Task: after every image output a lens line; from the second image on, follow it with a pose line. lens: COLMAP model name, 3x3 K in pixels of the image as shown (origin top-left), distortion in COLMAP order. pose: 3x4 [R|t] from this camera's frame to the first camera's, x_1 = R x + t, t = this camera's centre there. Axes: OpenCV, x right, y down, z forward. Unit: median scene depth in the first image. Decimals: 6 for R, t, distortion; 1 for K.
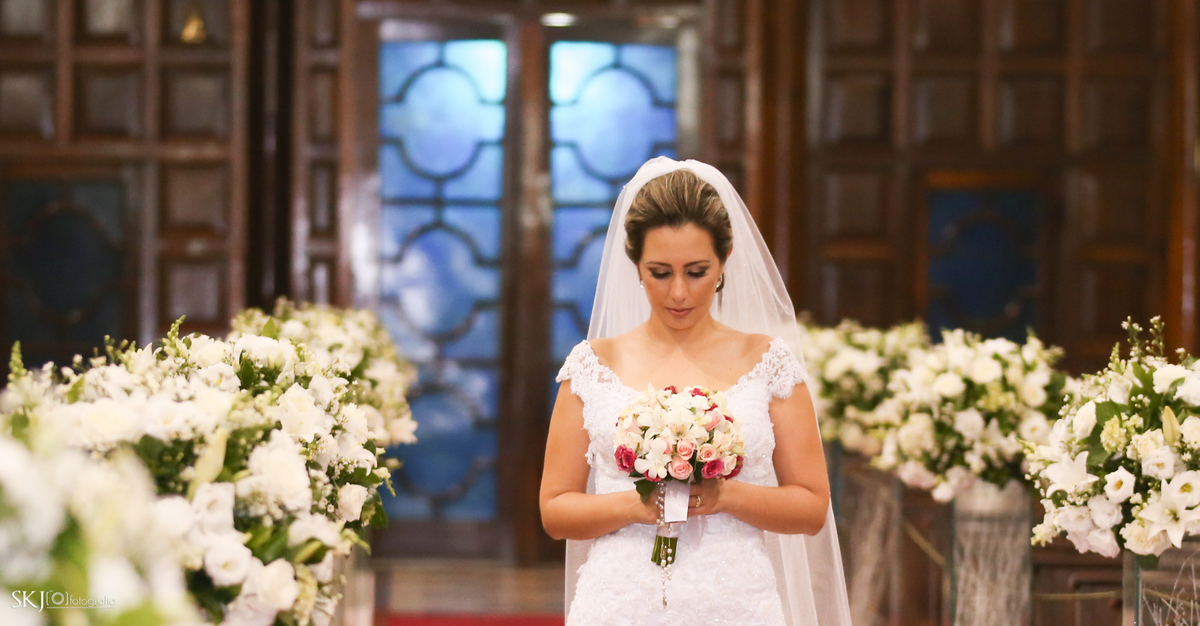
lens RADIAL K [[7164.5, 0, 604.3], [0, 7164.5, 313.8], [0, 0, 1]] dist [0.046667, 0.000000]
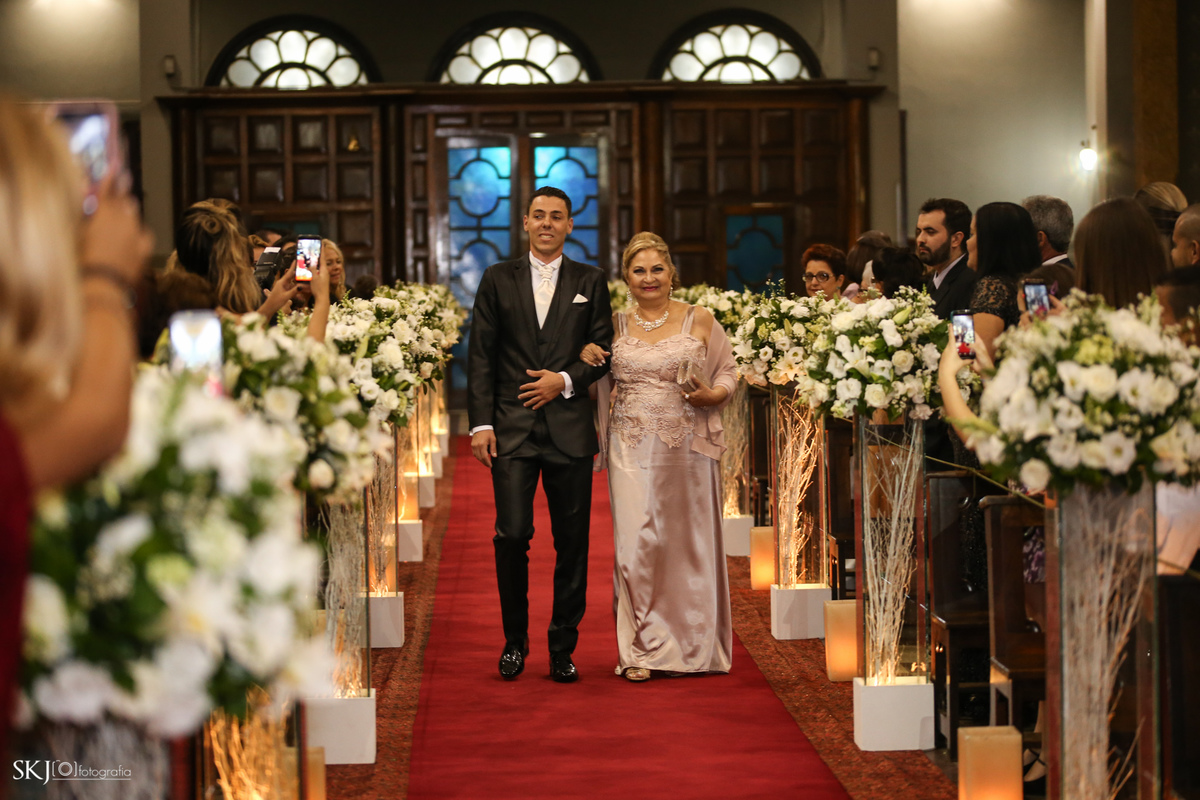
lens RADIAL K [[3796.9, 0, 619.6], [0, 3796.9, 402.0], [0, 0, 1]] dist [-0.127474, 0.000000]
pose [[0.999610, -0.025804, 0.010711, 0.006531], [0.025452, 0.999171, 0.031785, -0.000086], [-0.011522, -0.031499, 0.999437, -0.103507]]
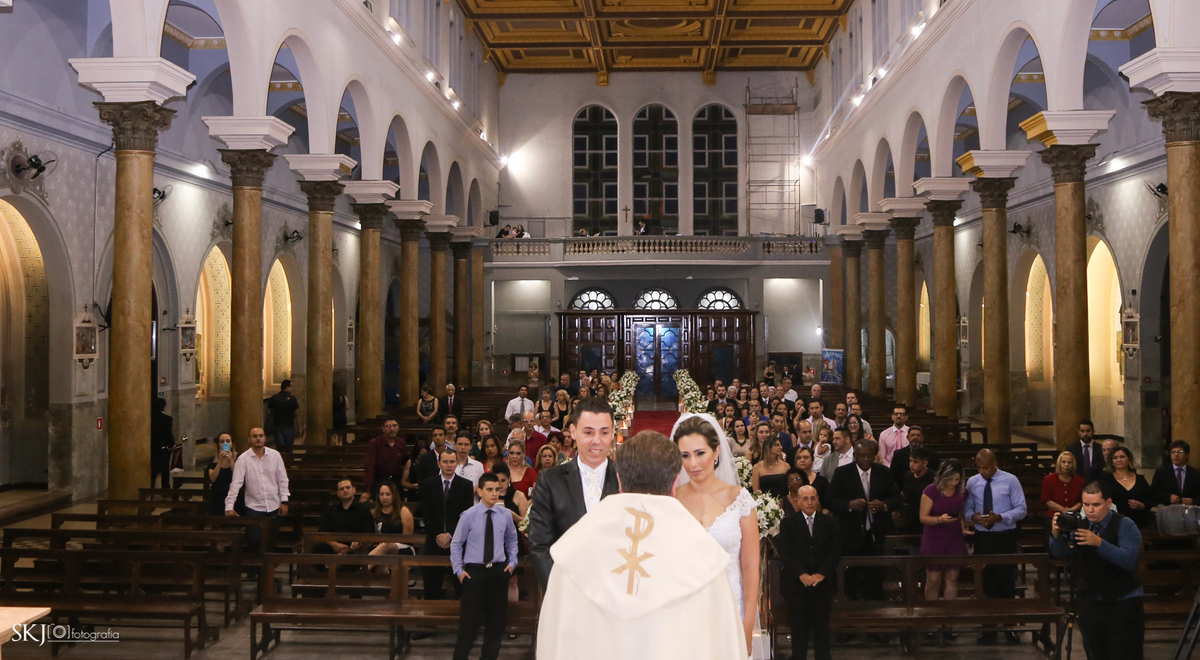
lens RADIAL K [[1298.2, 0, 600.0], [0, 1298.2, 328.1], [0, 0, 1]] dist [-0.029467, 0.000000]
pose [[0.997853, -0.014239, -0.063928, 0.030505], [0.013478, 0.999833, -0.012331, -0.044714], [0.064093, 0.011443, 0.997878, -0.572626]]
